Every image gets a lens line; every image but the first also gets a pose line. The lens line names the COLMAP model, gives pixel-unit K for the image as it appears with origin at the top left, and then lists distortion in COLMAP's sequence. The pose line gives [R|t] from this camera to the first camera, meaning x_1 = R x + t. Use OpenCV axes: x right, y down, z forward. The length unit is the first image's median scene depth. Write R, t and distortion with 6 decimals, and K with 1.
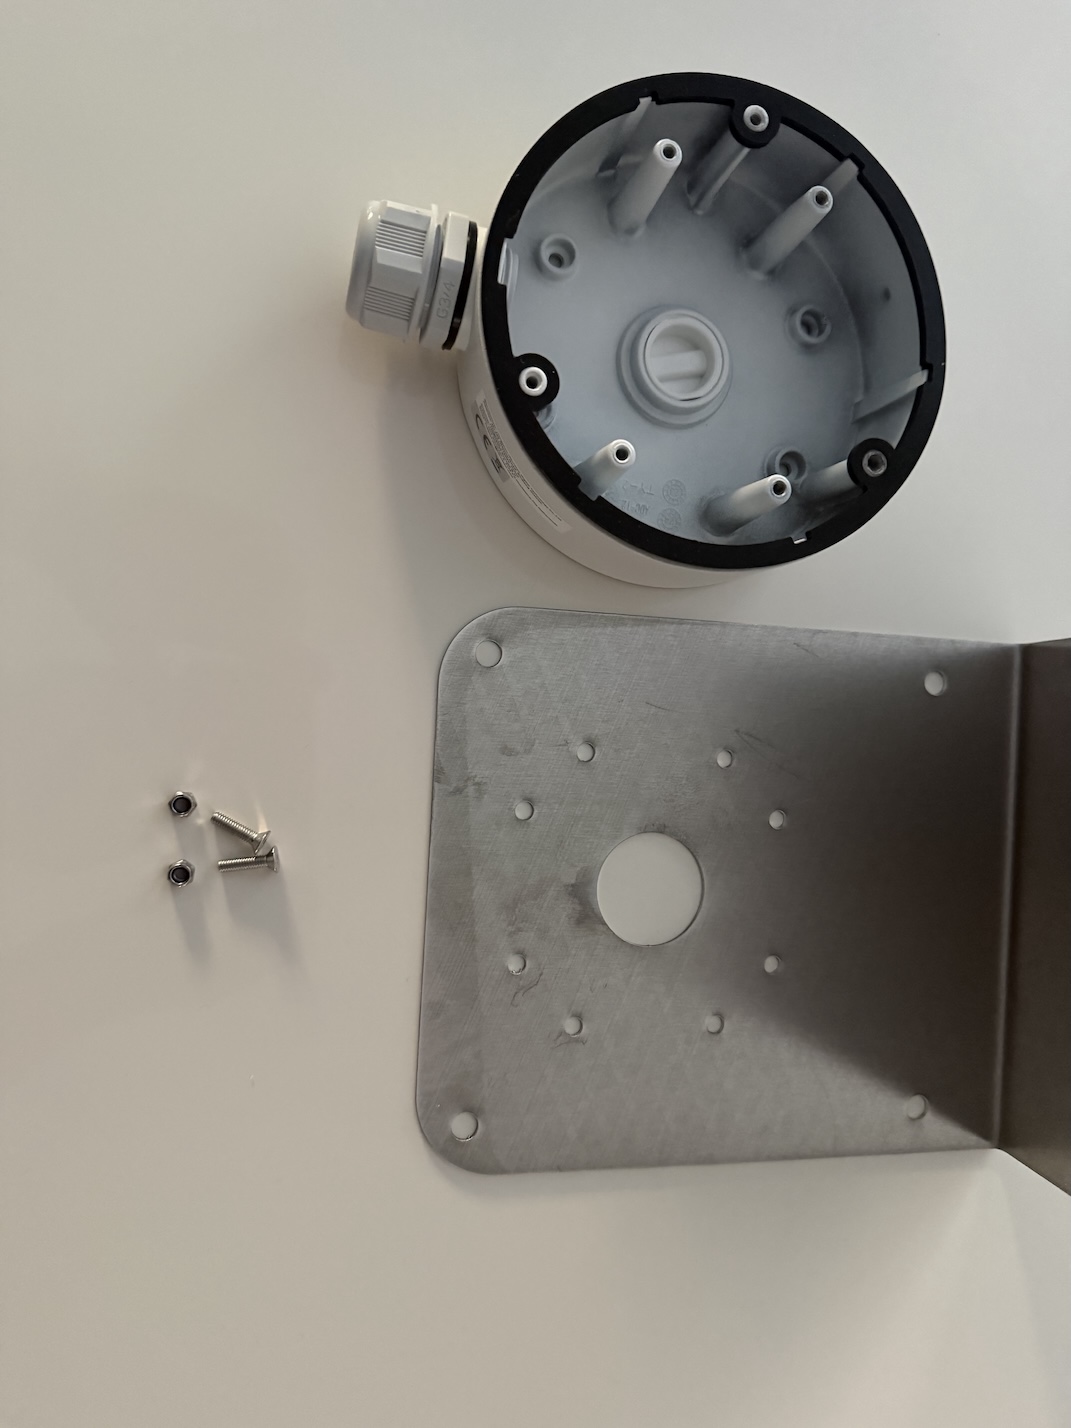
lens RADIAL K [[1008.2, 0, 535.5], [0, 1008.2, 714.0], [0, 0, 1]] dist [-0.003313, -0.000379]
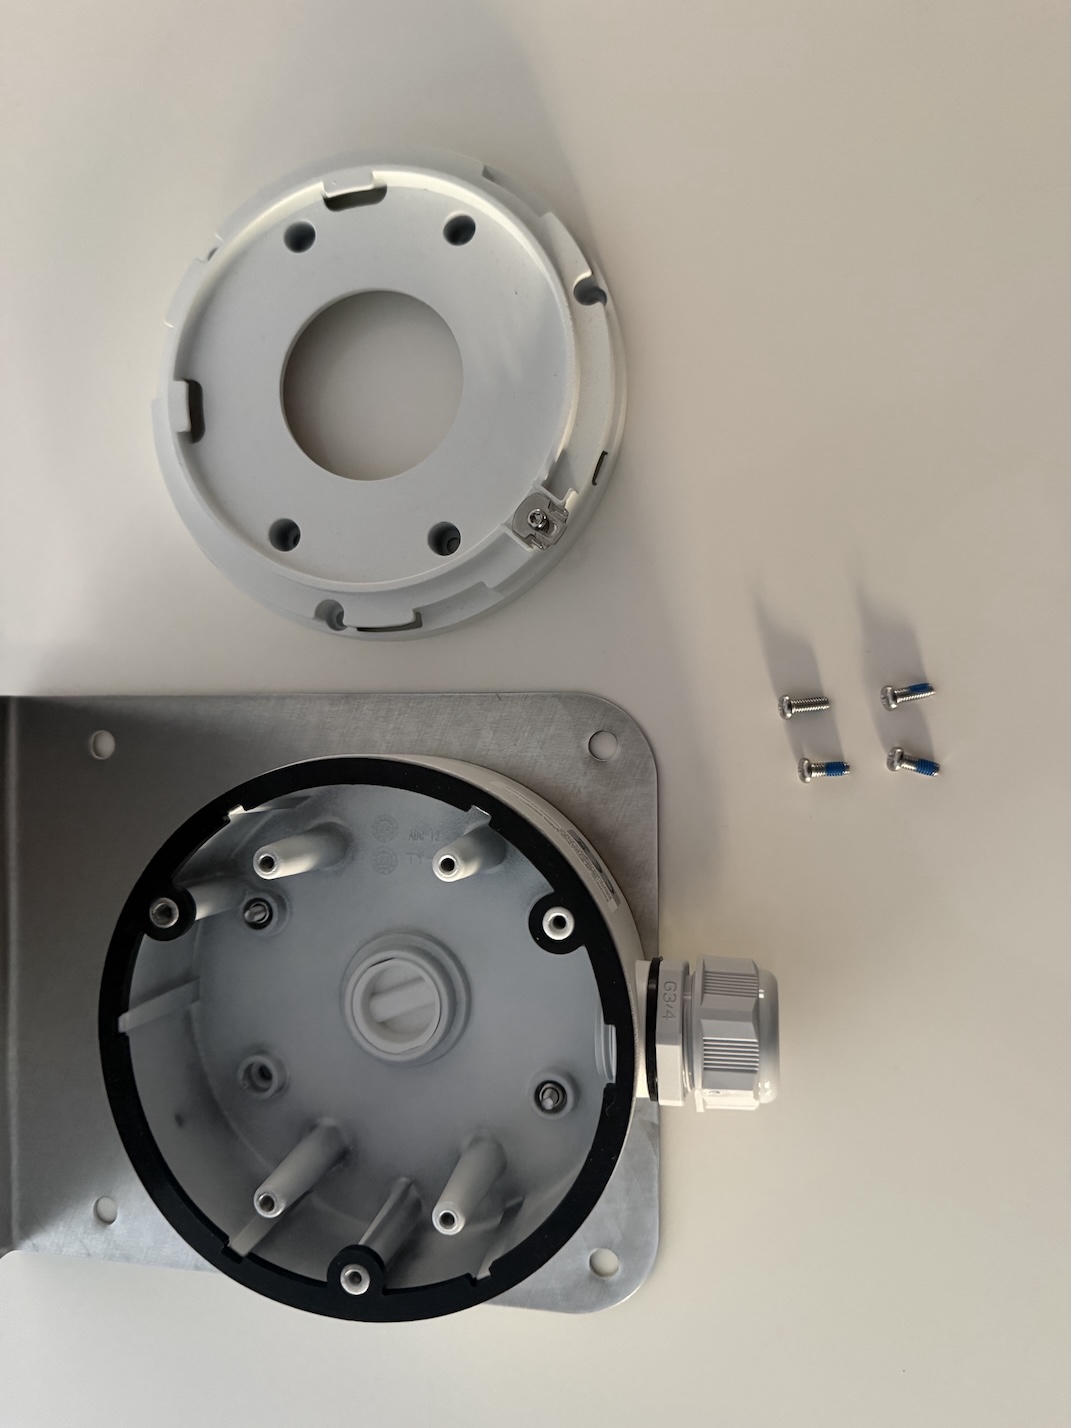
lens RADIAL K [[1008.2, 0, 535.5], [0, 1008.2, 714.0], [0, 0, 1]] dist [-0.003313, -0.000379]
pose [[-0.986294, 0.156864, -0.051170, 0.029800], [-0.159838, -0.985293, 0.060402, -0.170840], [-0.040943, 0.067753, 0.996862, 0.082494]]
